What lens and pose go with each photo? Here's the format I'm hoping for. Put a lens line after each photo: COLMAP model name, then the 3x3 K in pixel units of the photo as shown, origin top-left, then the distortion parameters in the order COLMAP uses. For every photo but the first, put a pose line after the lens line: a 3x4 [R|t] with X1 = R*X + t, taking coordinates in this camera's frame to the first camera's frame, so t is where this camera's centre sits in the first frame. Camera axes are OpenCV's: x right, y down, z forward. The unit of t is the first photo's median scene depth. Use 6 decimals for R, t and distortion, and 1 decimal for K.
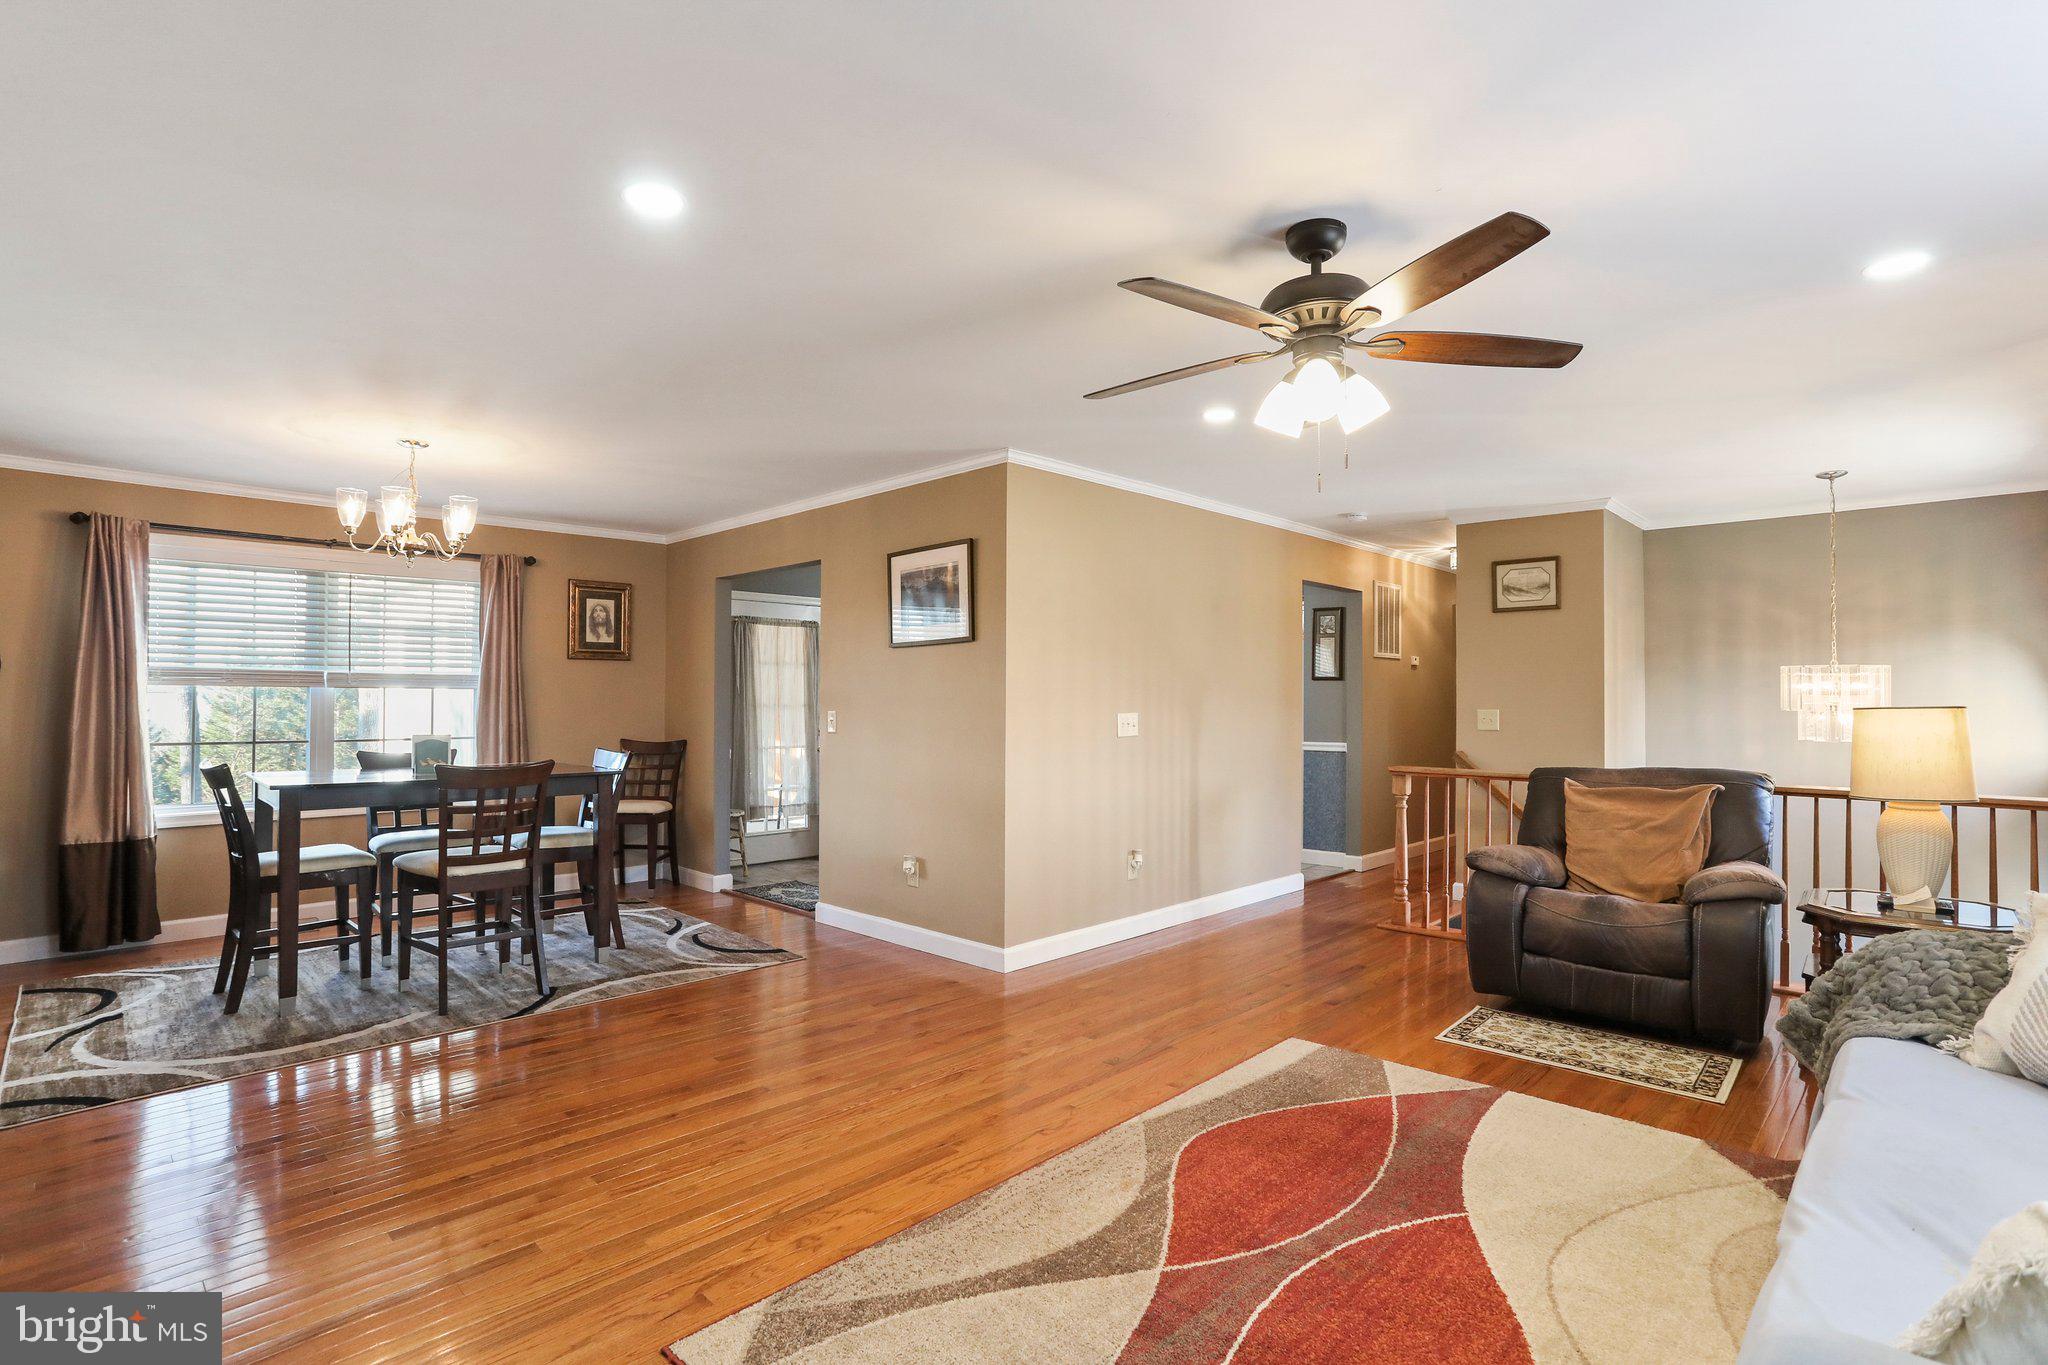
lens RADIAL K [[980.3, 0, 1017.0], [0, 980.3, 701.8], [0, 0, 1]] dist [-0.041510, 0.014124]
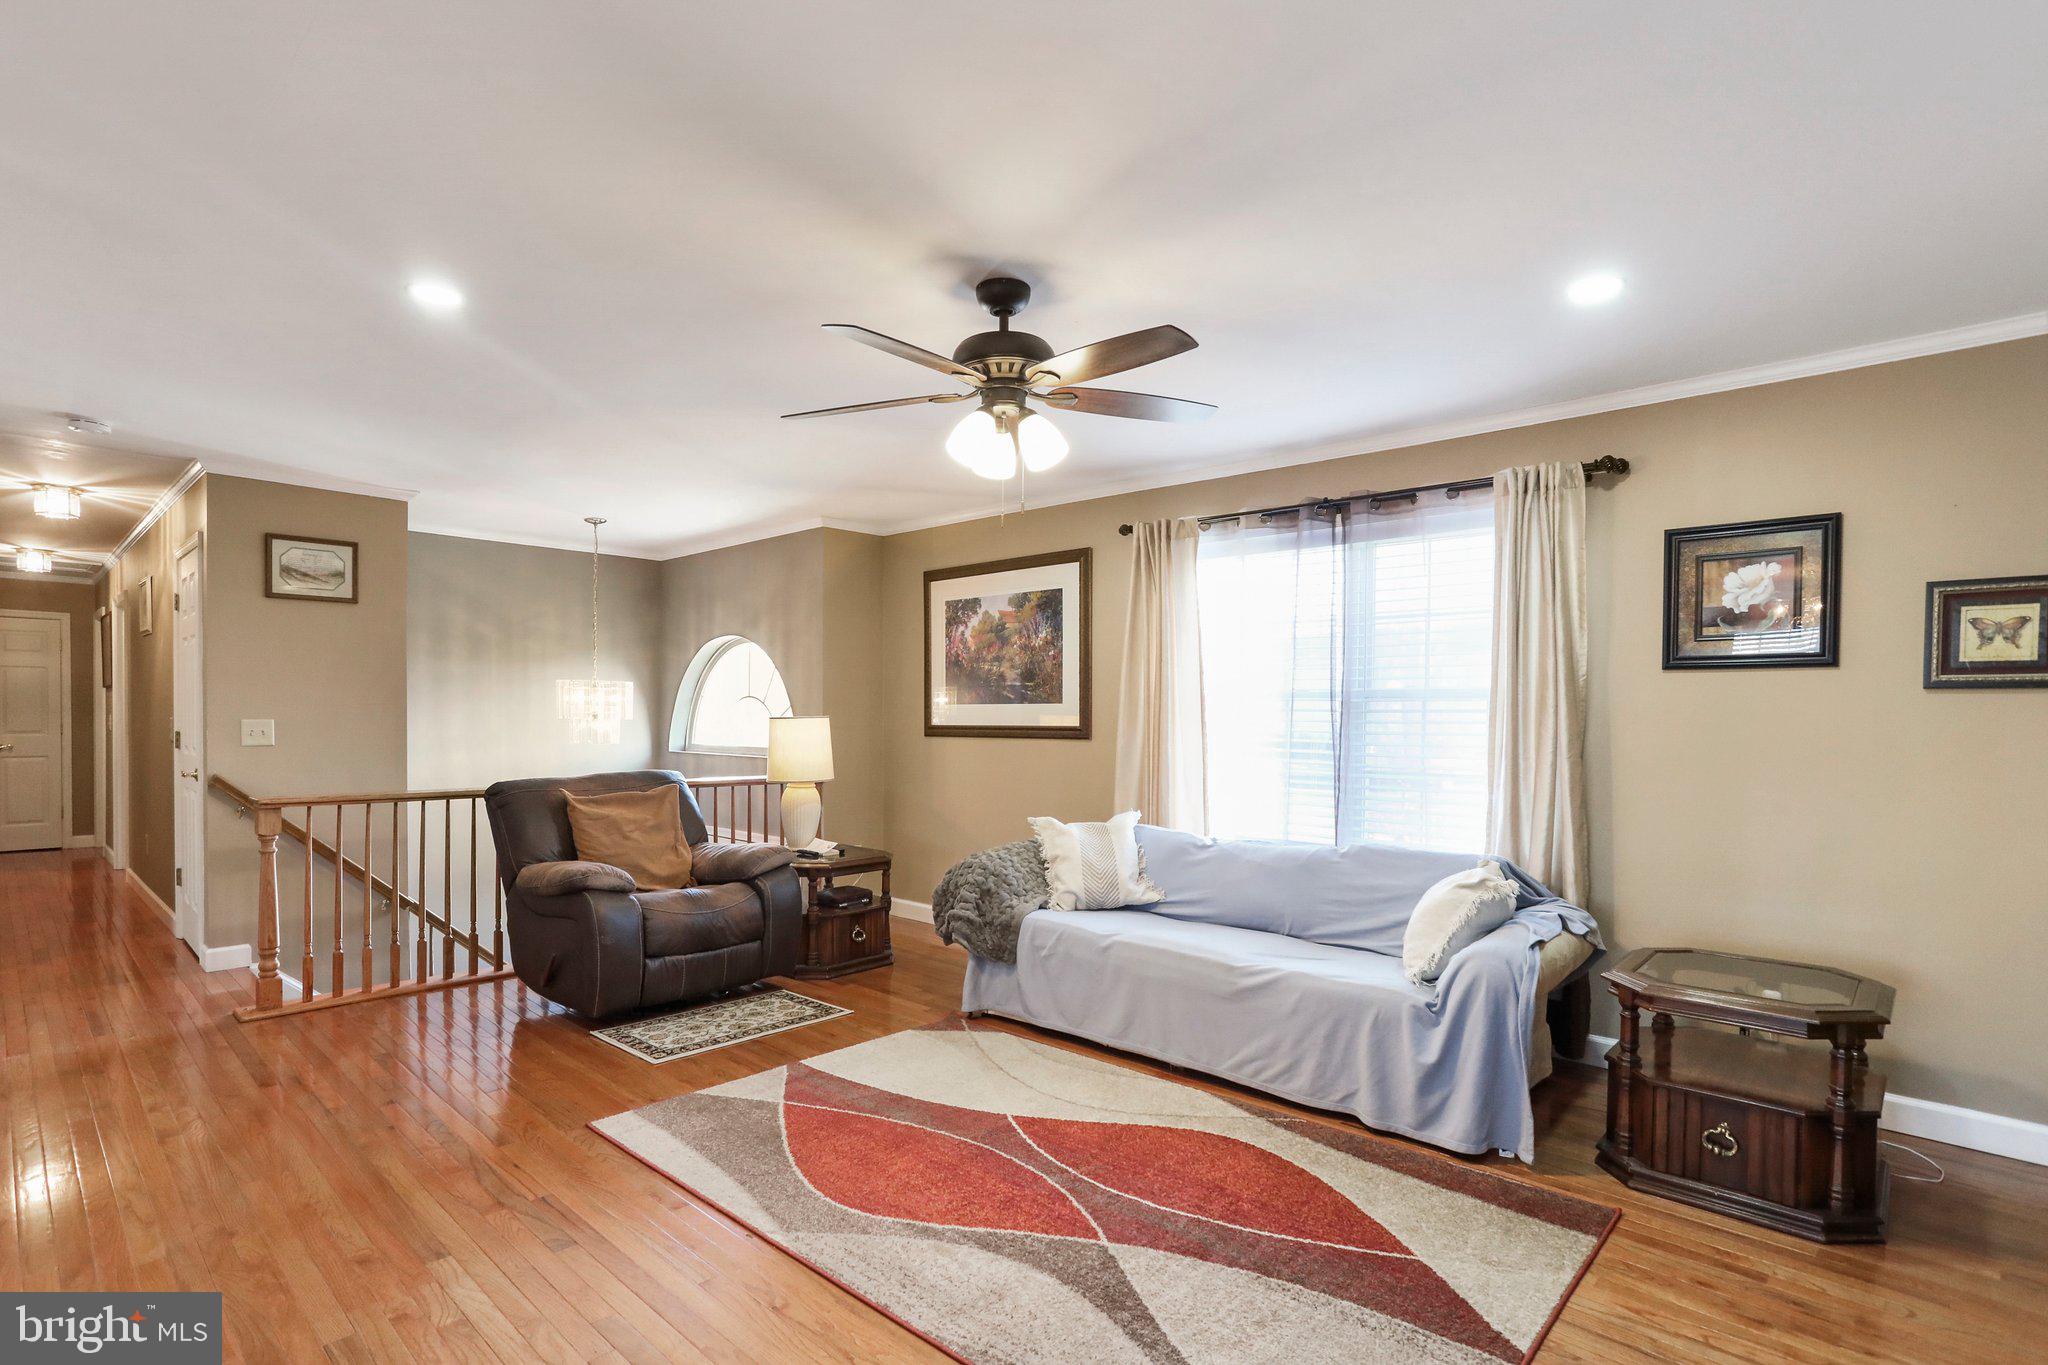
lens RADIAL K [[1000.3, 0, 1032.6], [0, 1000.3, 738.2], [0, 0, 1]] dist [-0.021084, 0.001887]
pose [[-0.018790, -0.020879, 0.999605, -0.362085], [-0.008150, 0.999752, 0.020729, 0.001691], [-0.999790, -0.007758, -0.018955, 0.425340]]
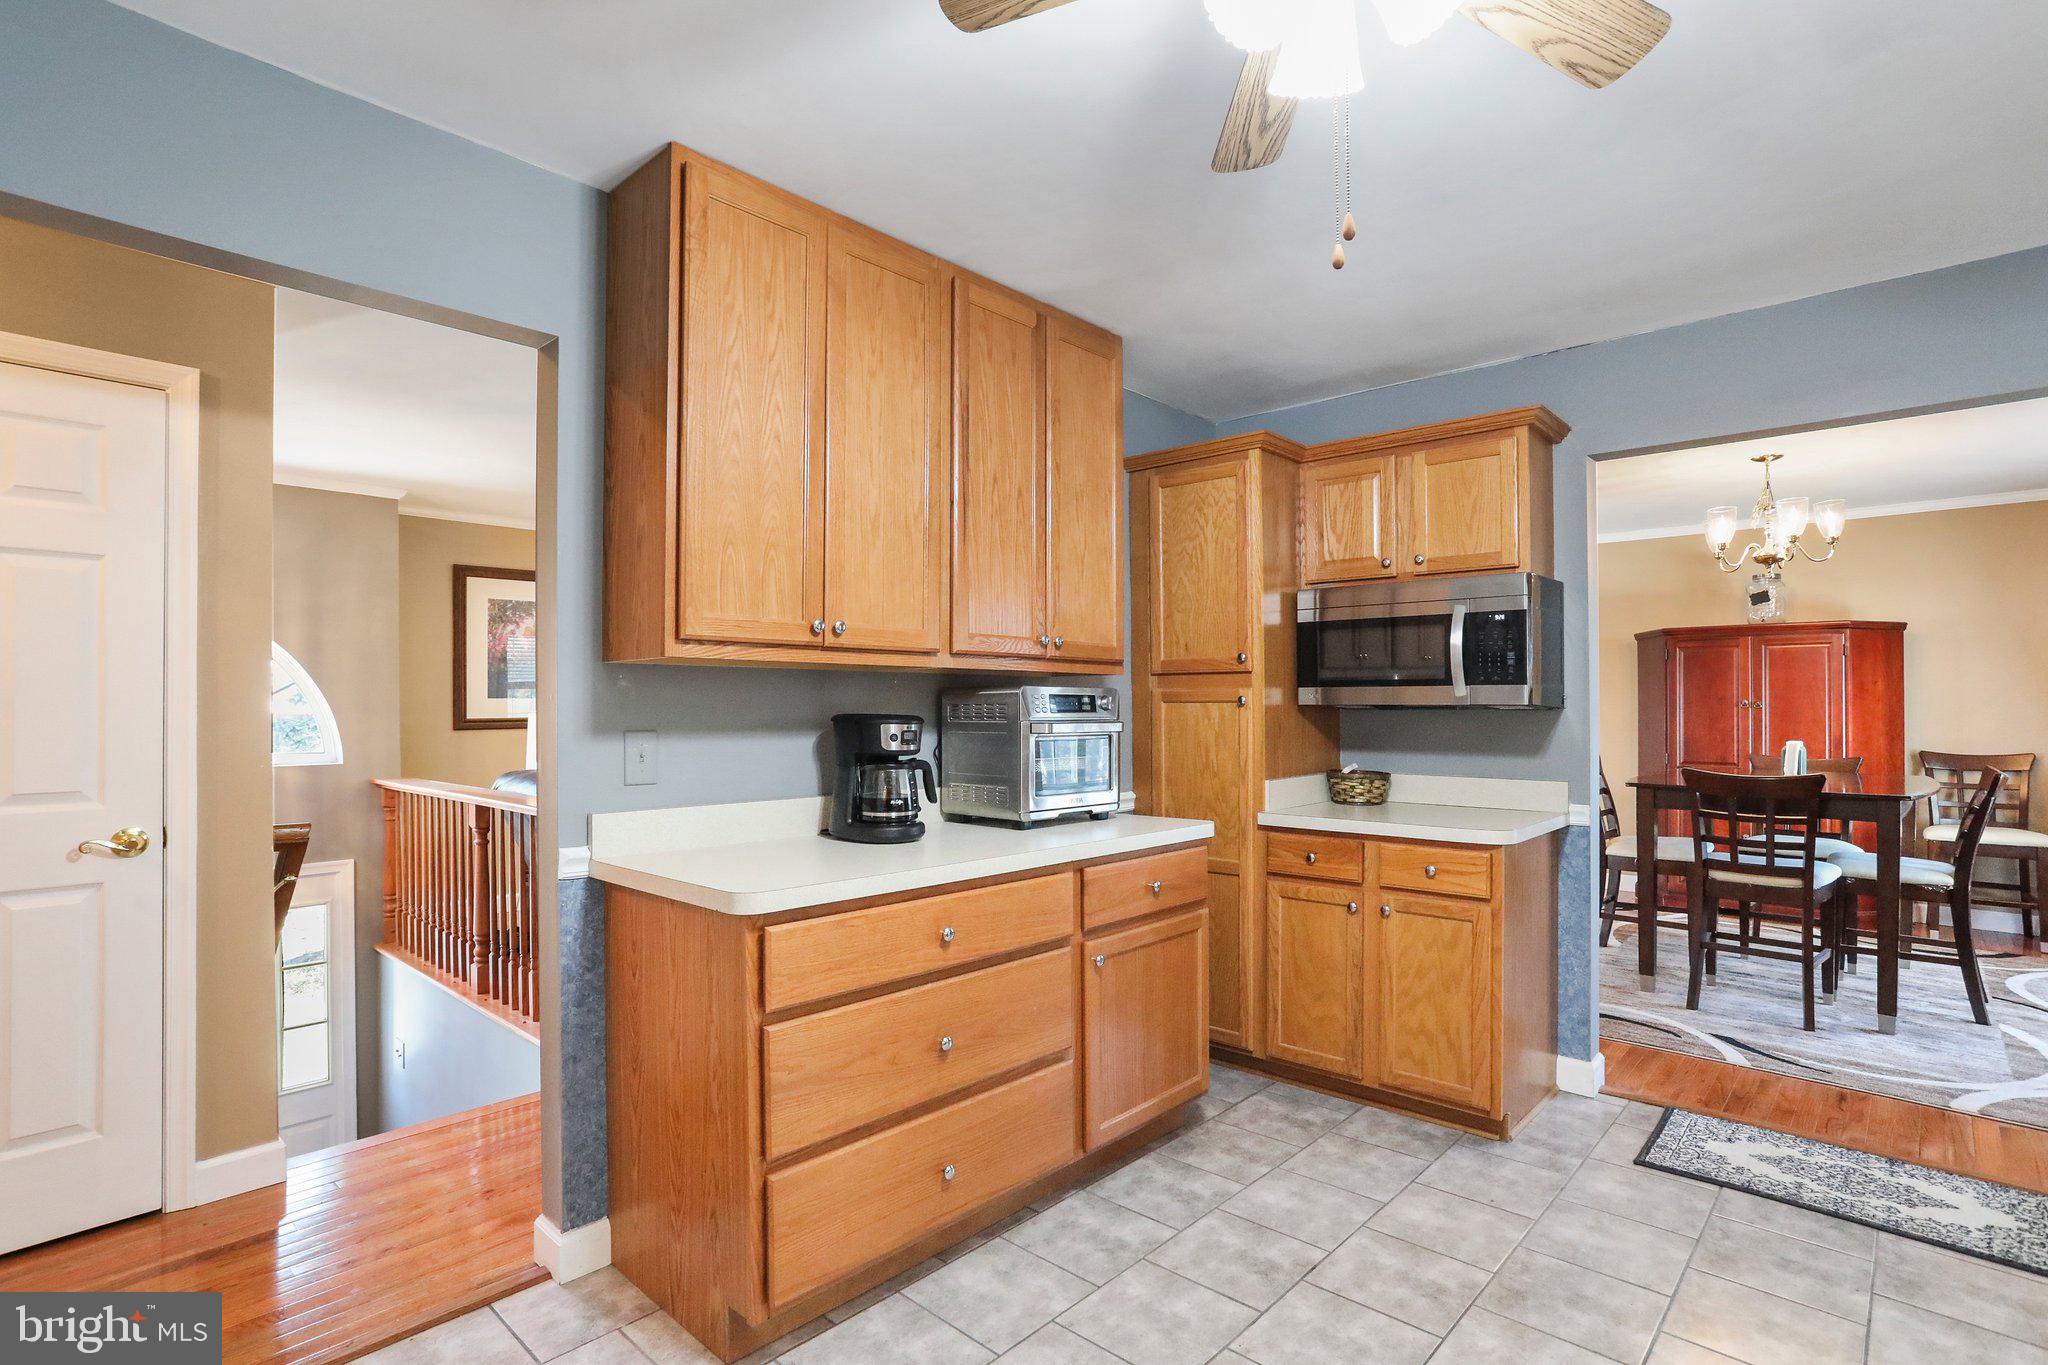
lens RADIAL K [[980.3, 0, 1017.0], [0, 980.3, 701.8], [0, 0, 1]] dist [-0.041510, 0.014124]
pose [[-0.999899, 0.002349, -0.014011, 0.163477], [0.002402, 0.999990, -0.003781, -0.002333], [0.014002, -0.003814, -0.999895, 1.661867]]
